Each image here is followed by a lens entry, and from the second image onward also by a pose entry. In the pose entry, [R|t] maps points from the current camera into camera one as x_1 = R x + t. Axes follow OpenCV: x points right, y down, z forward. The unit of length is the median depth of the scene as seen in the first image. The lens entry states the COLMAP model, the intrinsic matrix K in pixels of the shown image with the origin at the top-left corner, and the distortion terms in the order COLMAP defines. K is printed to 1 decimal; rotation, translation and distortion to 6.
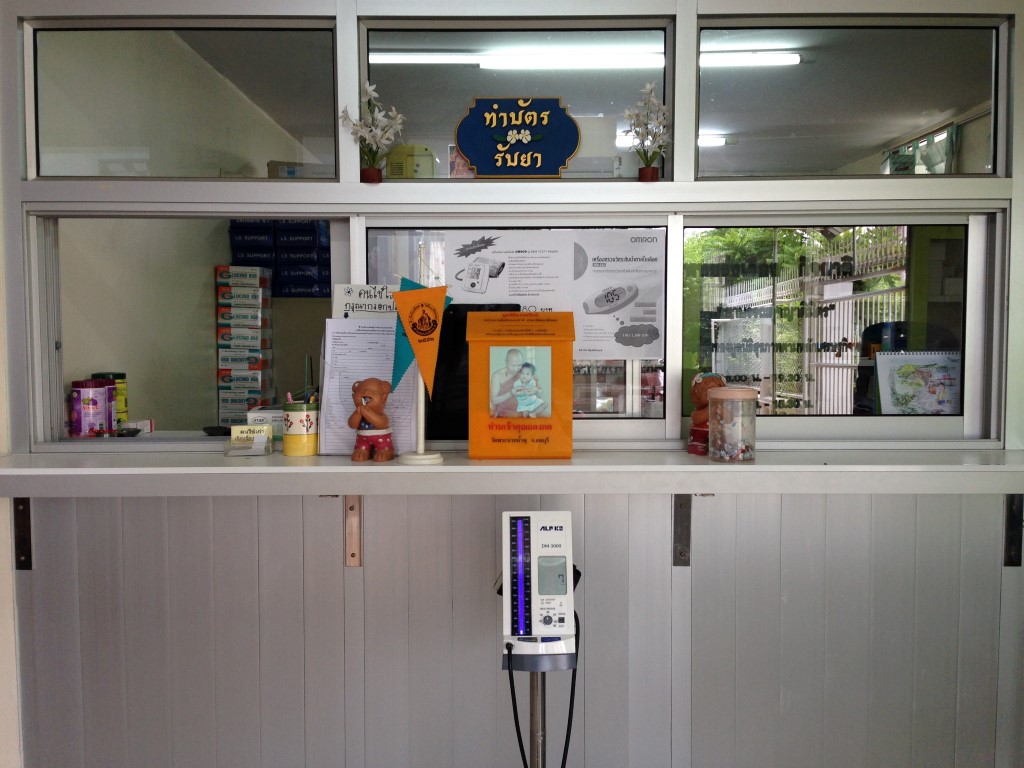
lens RADIAL K [[951.4, 0, 512.5], [0, 951.4, 388.0], [0, 0, 1]] dist [0.052271, 0.000000]
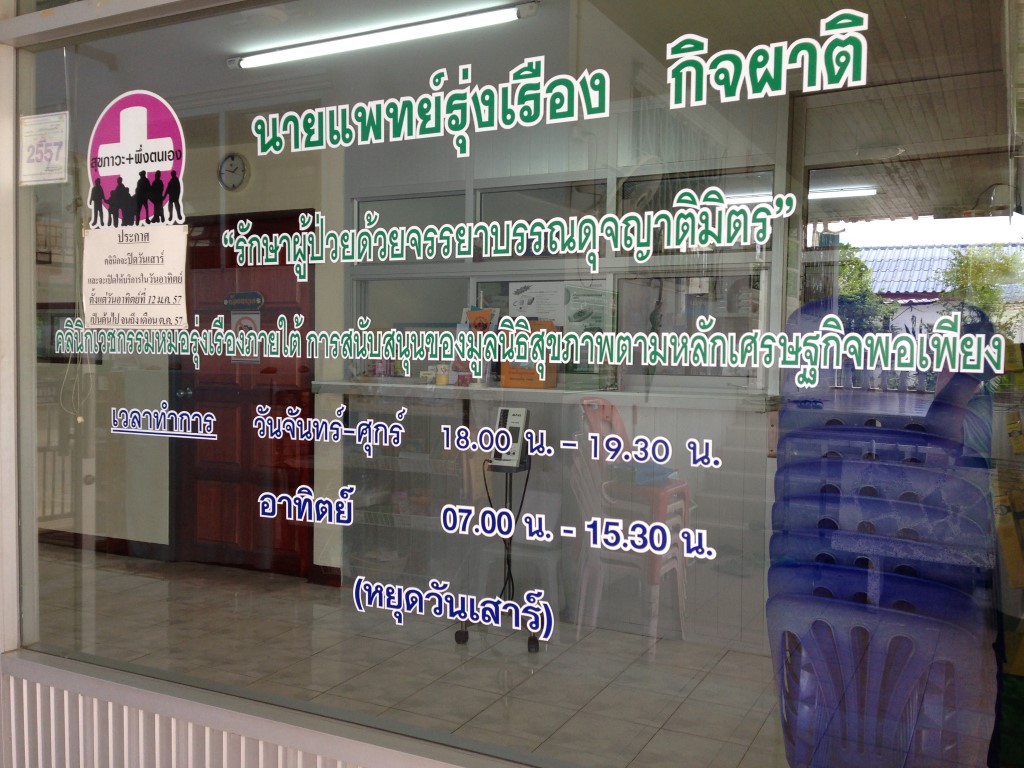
lens RADIAL K [[951.4, 0, 512.4], [0, 951.4, 381.5], [0, 0, 1]] dist [0.052271, 0.000000]
pose [[0.890085, 0.030341, -0.454784, 0.909261], [-0.039578, 0.999158, -0.010801, 0.078298], [0.454073, 0.027614, 0.890536, -0.887216]]
